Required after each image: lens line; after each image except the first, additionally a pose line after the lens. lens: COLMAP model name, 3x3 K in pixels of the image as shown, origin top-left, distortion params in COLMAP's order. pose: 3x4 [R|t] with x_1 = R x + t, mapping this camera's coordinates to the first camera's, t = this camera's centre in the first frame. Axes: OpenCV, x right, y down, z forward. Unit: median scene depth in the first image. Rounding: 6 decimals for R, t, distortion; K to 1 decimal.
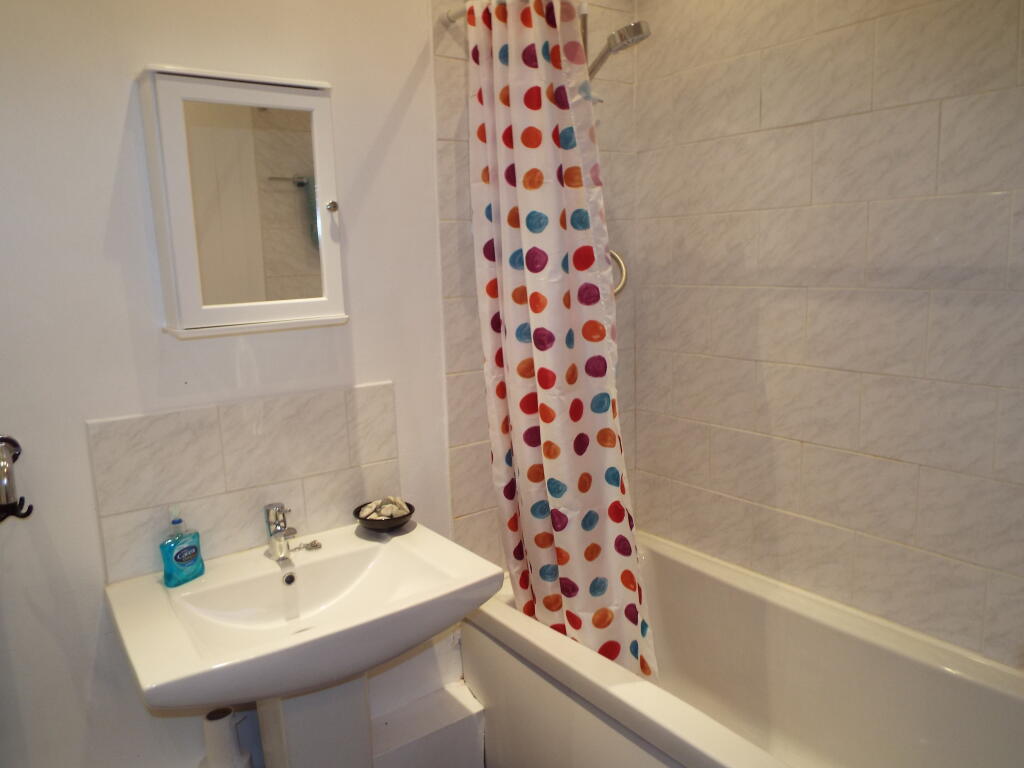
lens RADIAL K [[723.6, 0, 512.0], [0, 723.6, 384.0], [0, 0, 1]] dist [-0.006541, -0.001317]
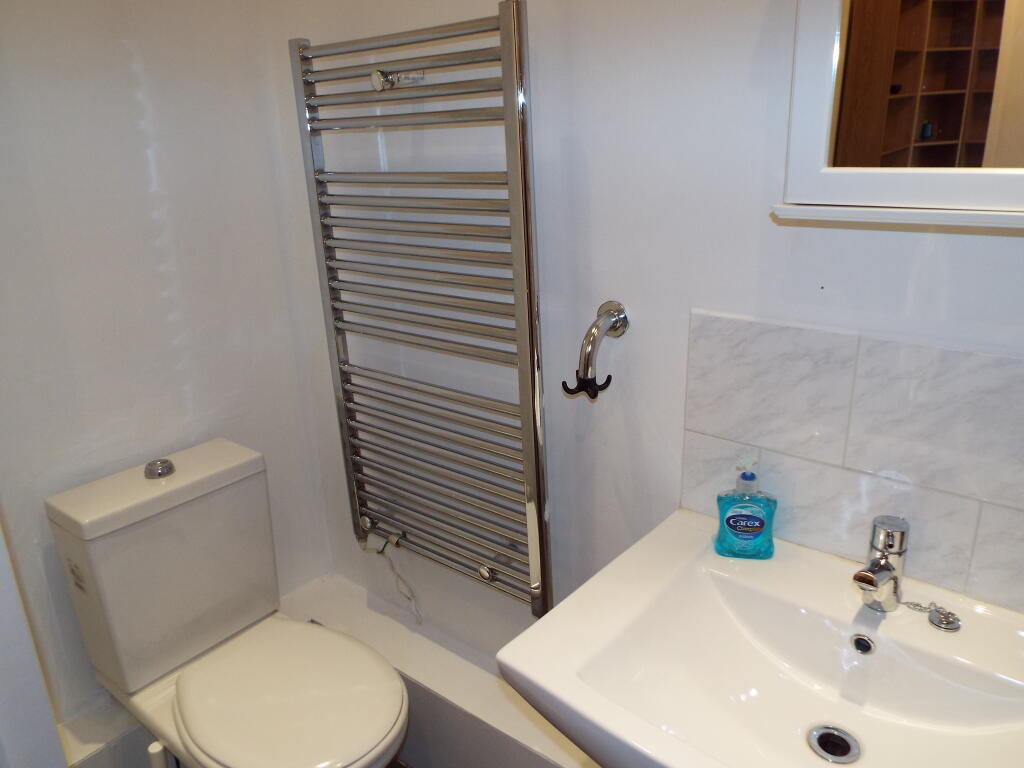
lens RADIAL K [[723.6, 0, 512.0], [0, 723.6, 384.0], [0, 0, 1]] dist [-0.006541, -0.001317]
pose [[0.288110, 0.341797, -0.894521, 0.074505], [-0.140421, 0.939112, 0.313608, -0.084865], [0.947246, 0.035256, 0.318563, 0.542887]]
